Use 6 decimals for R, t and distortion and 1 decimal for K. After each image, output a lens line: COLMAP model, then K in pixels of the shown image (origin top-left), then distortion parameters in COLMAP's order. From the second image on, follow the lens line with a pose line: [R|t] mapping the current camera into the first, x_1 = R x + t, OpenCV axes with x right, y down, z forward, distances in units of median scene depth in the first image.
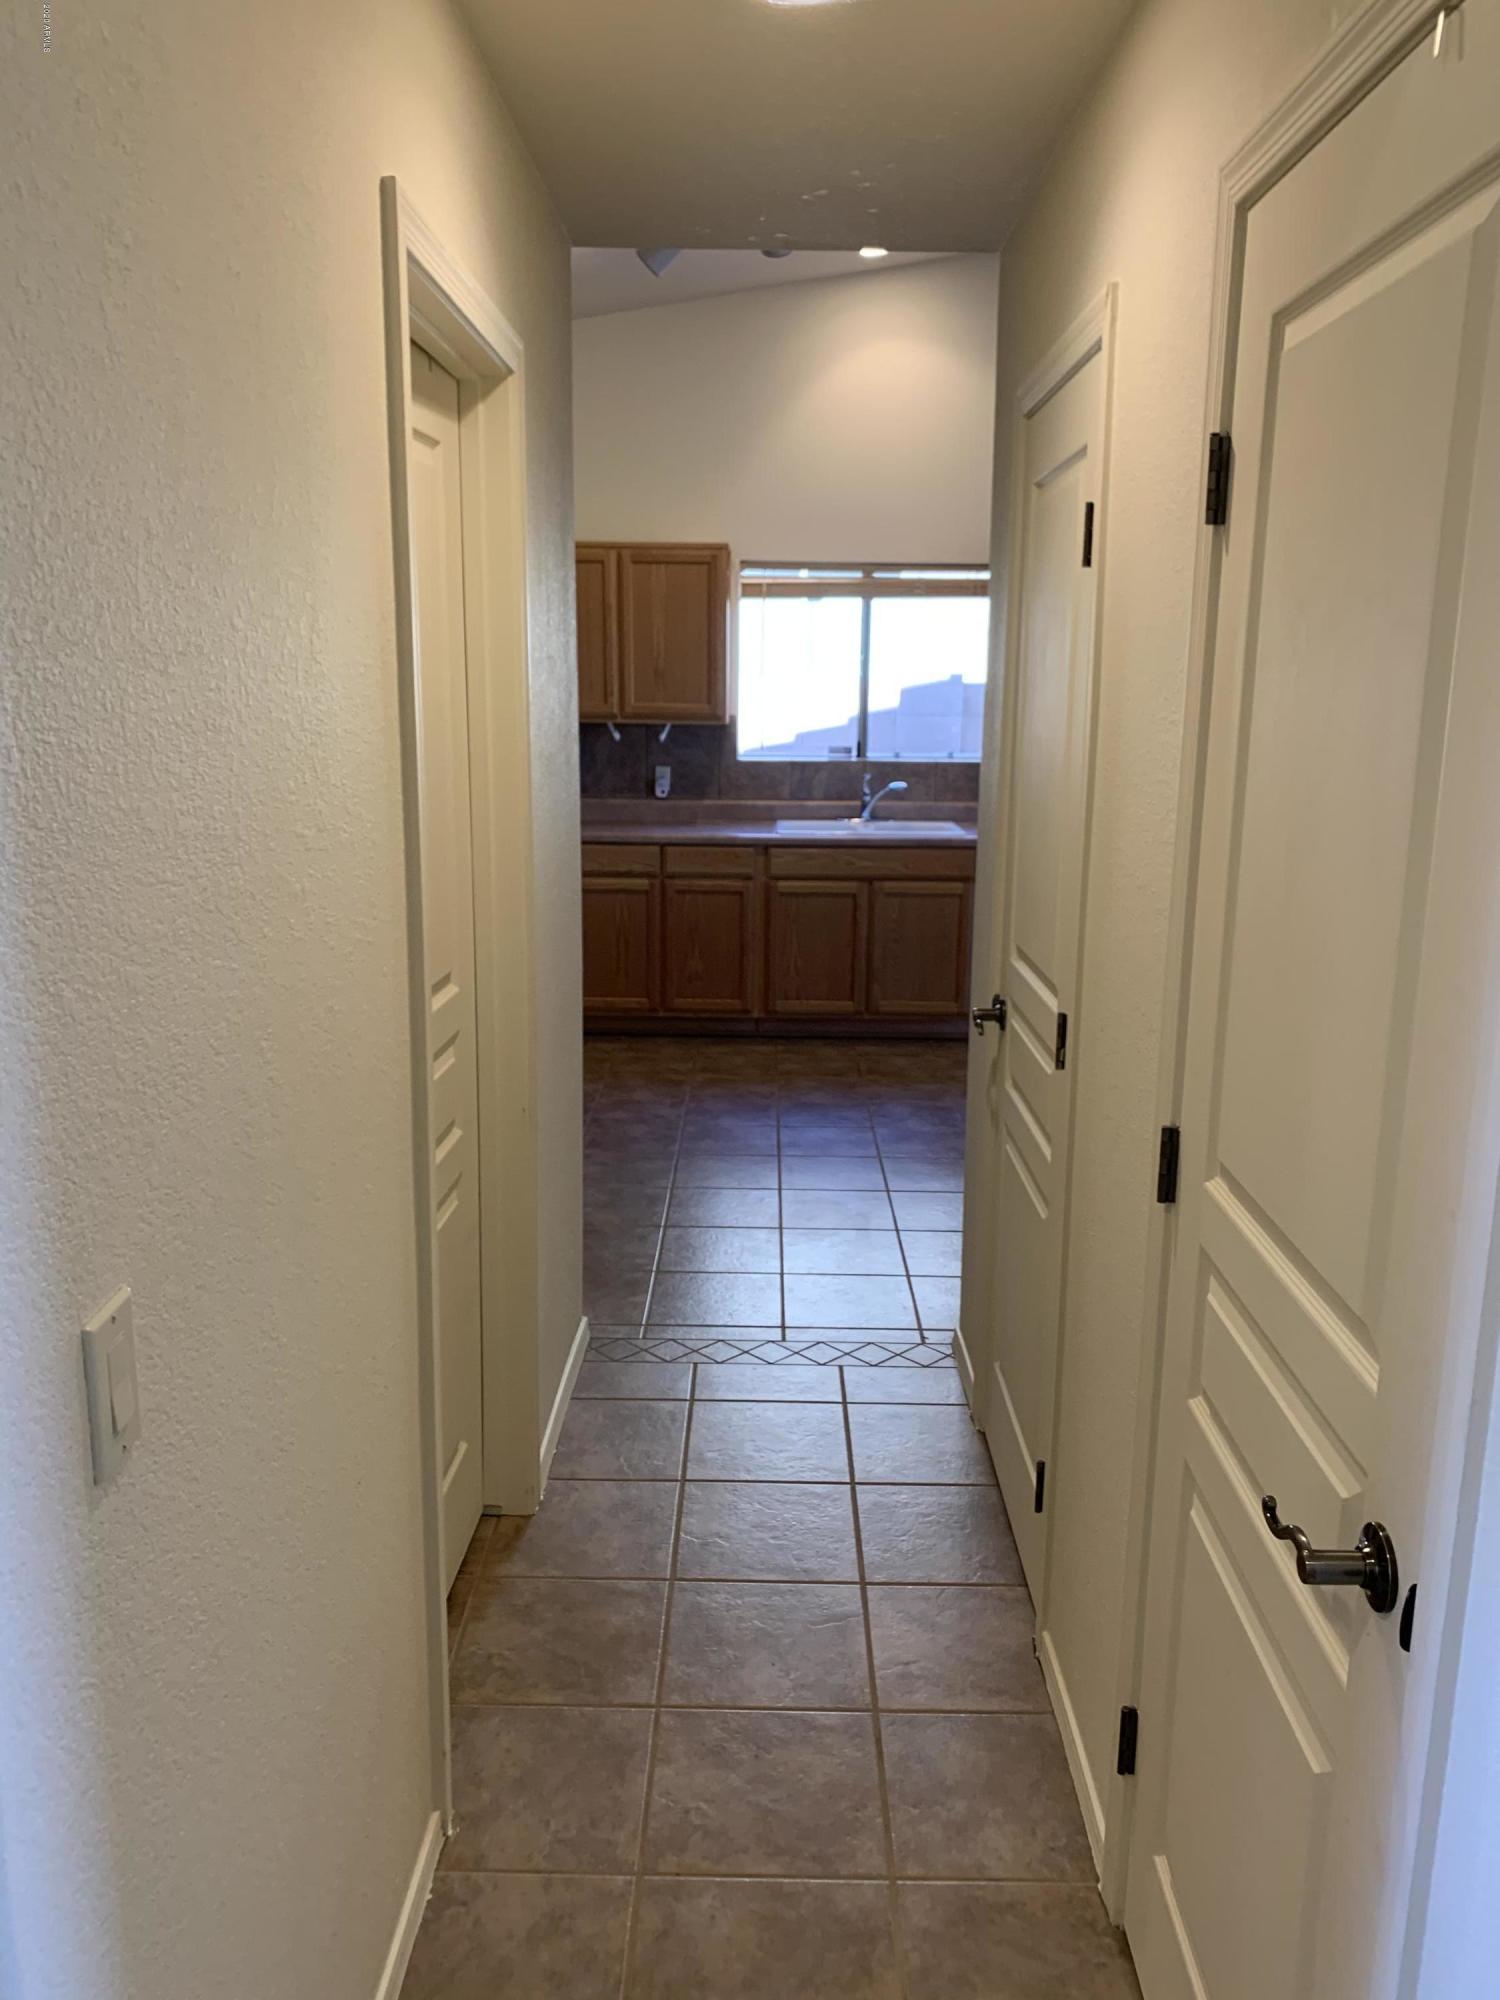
lens RADIAL K [[1543.4, 0, 740.1], [0, 1543.4, 1006.4], [0, 0, 1]] dist [0.010027, -0.015999]
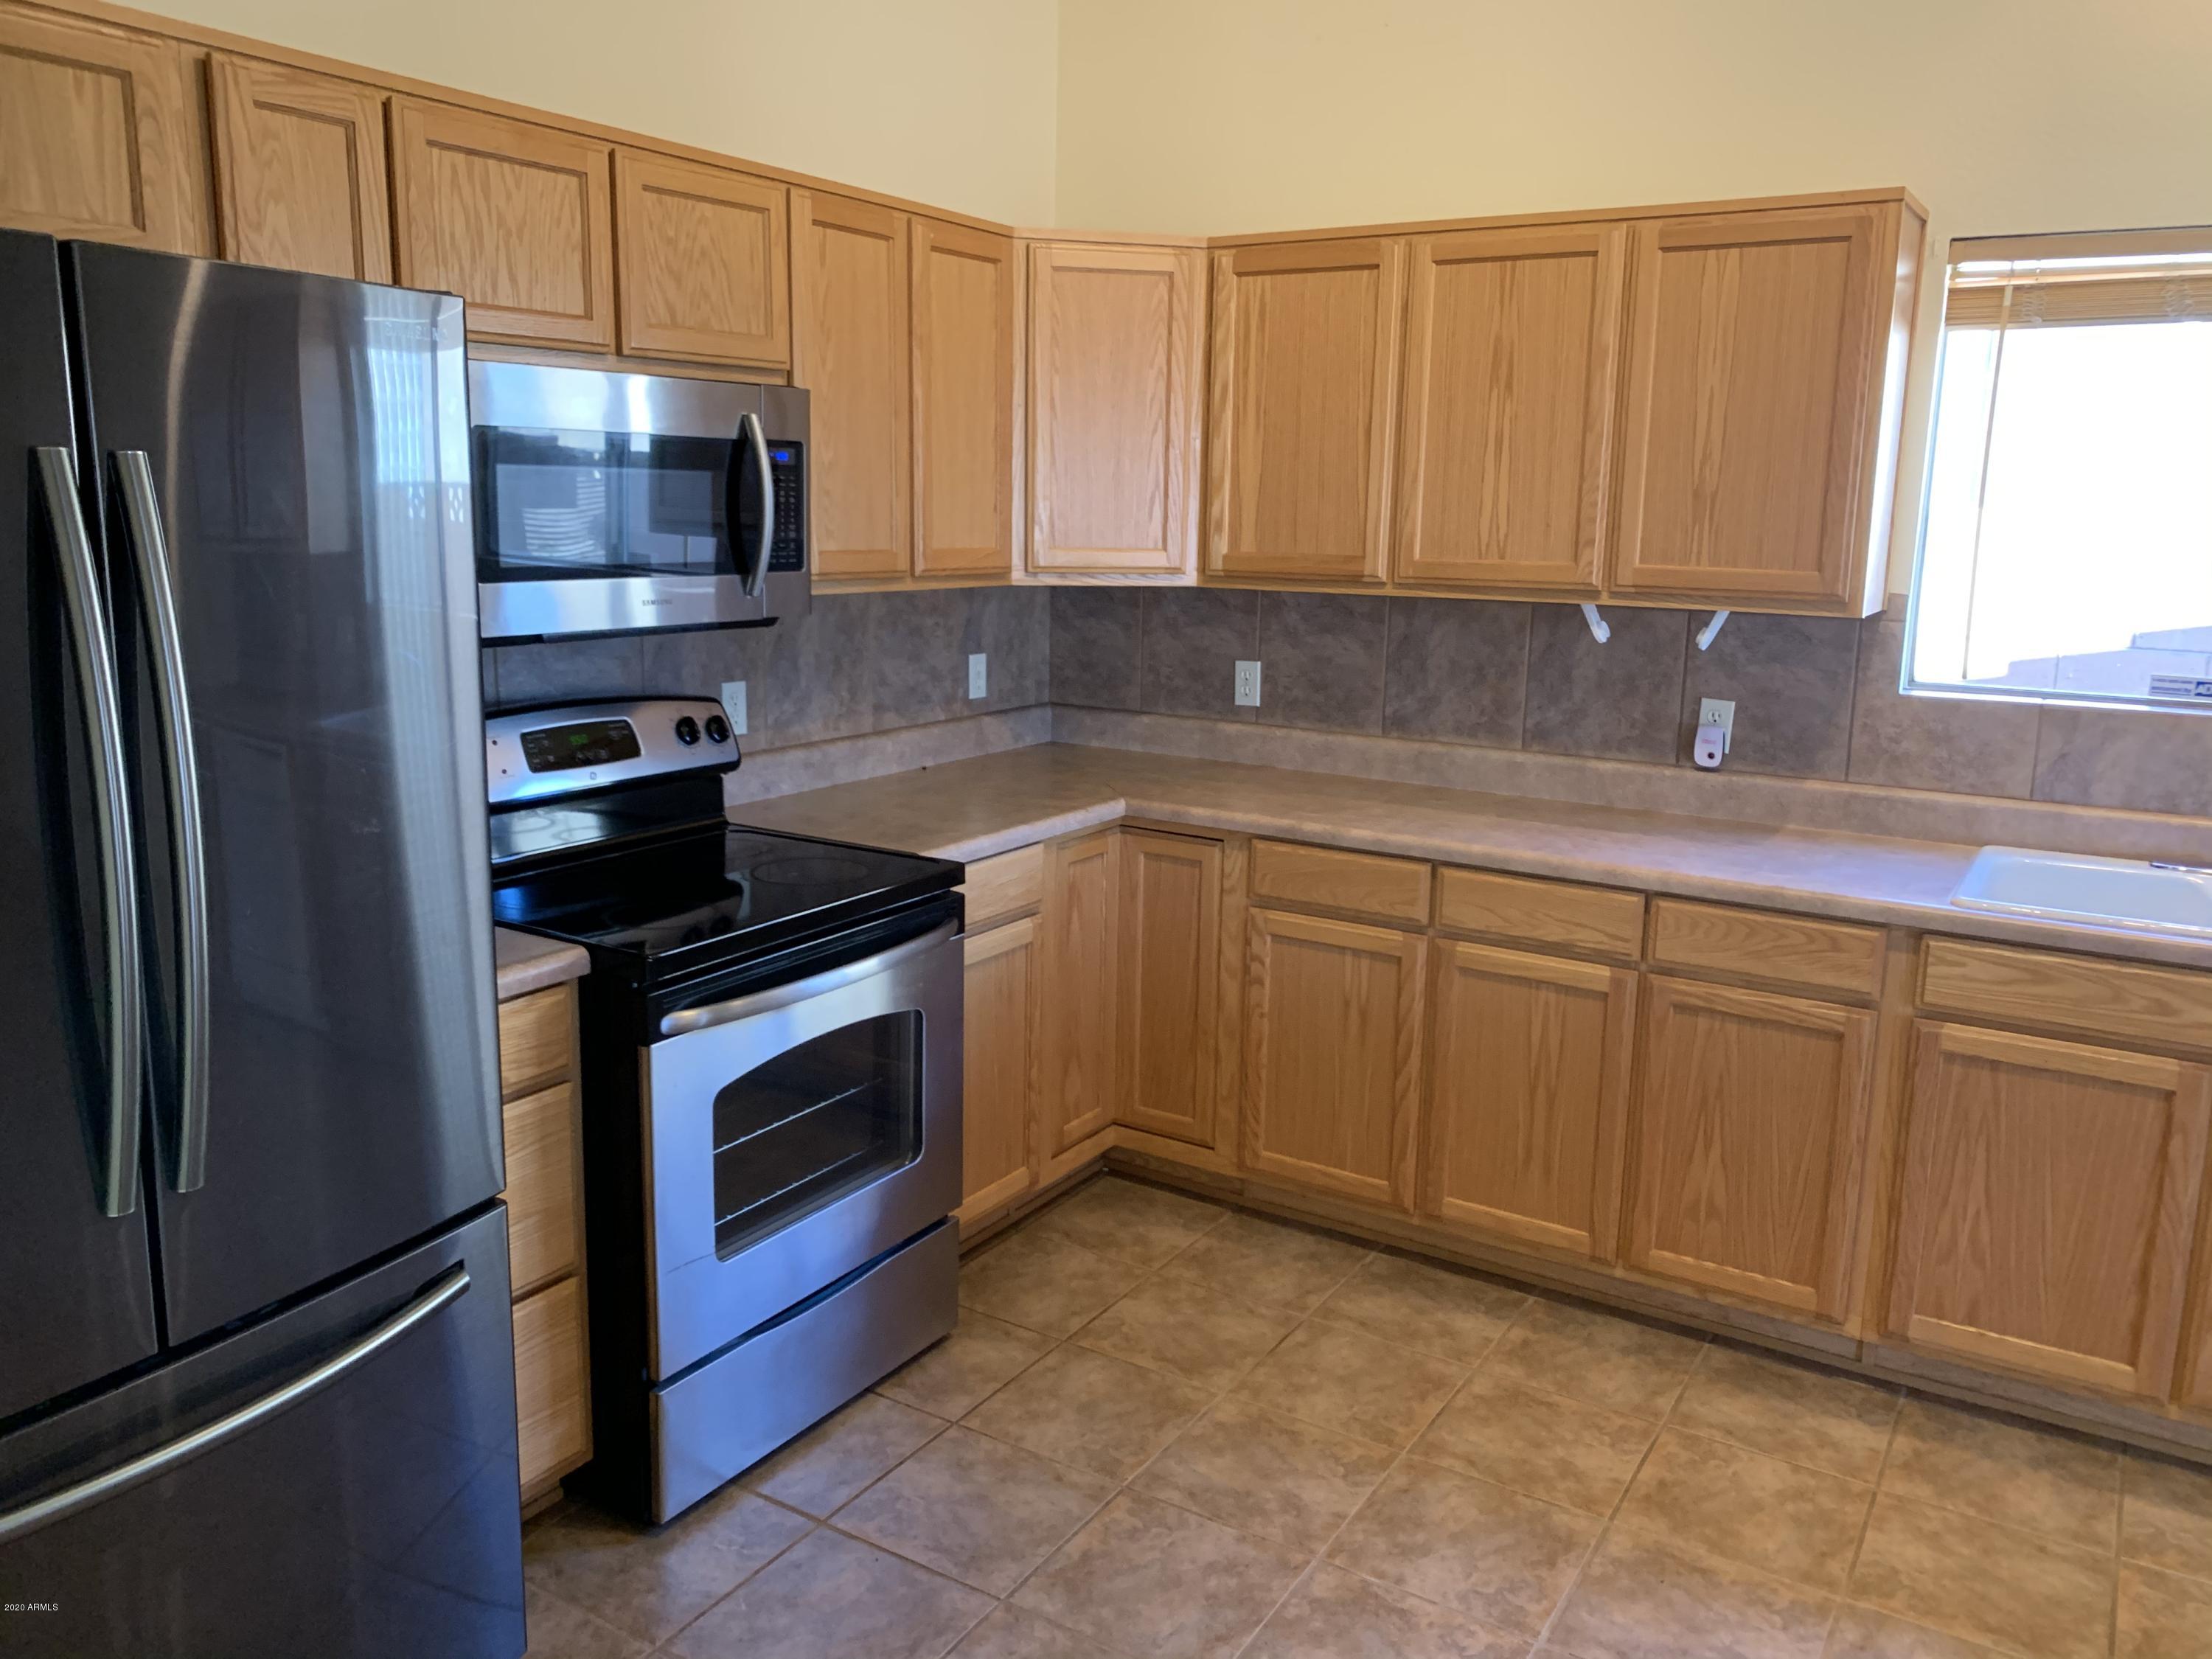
lens RADIAL K [[1707.0, 0, 1086.8], [0, 1707.0, 794.2], [0, 0, 1]] dist [0.010027, -0.015999]
pose [[0.856805, 0.098364, -0.506171, 0.051726], [-0.117246, 0.993088, -0.005479, -0.109571], [0.502133, 0.064041, 0.862416, 0.501875]]
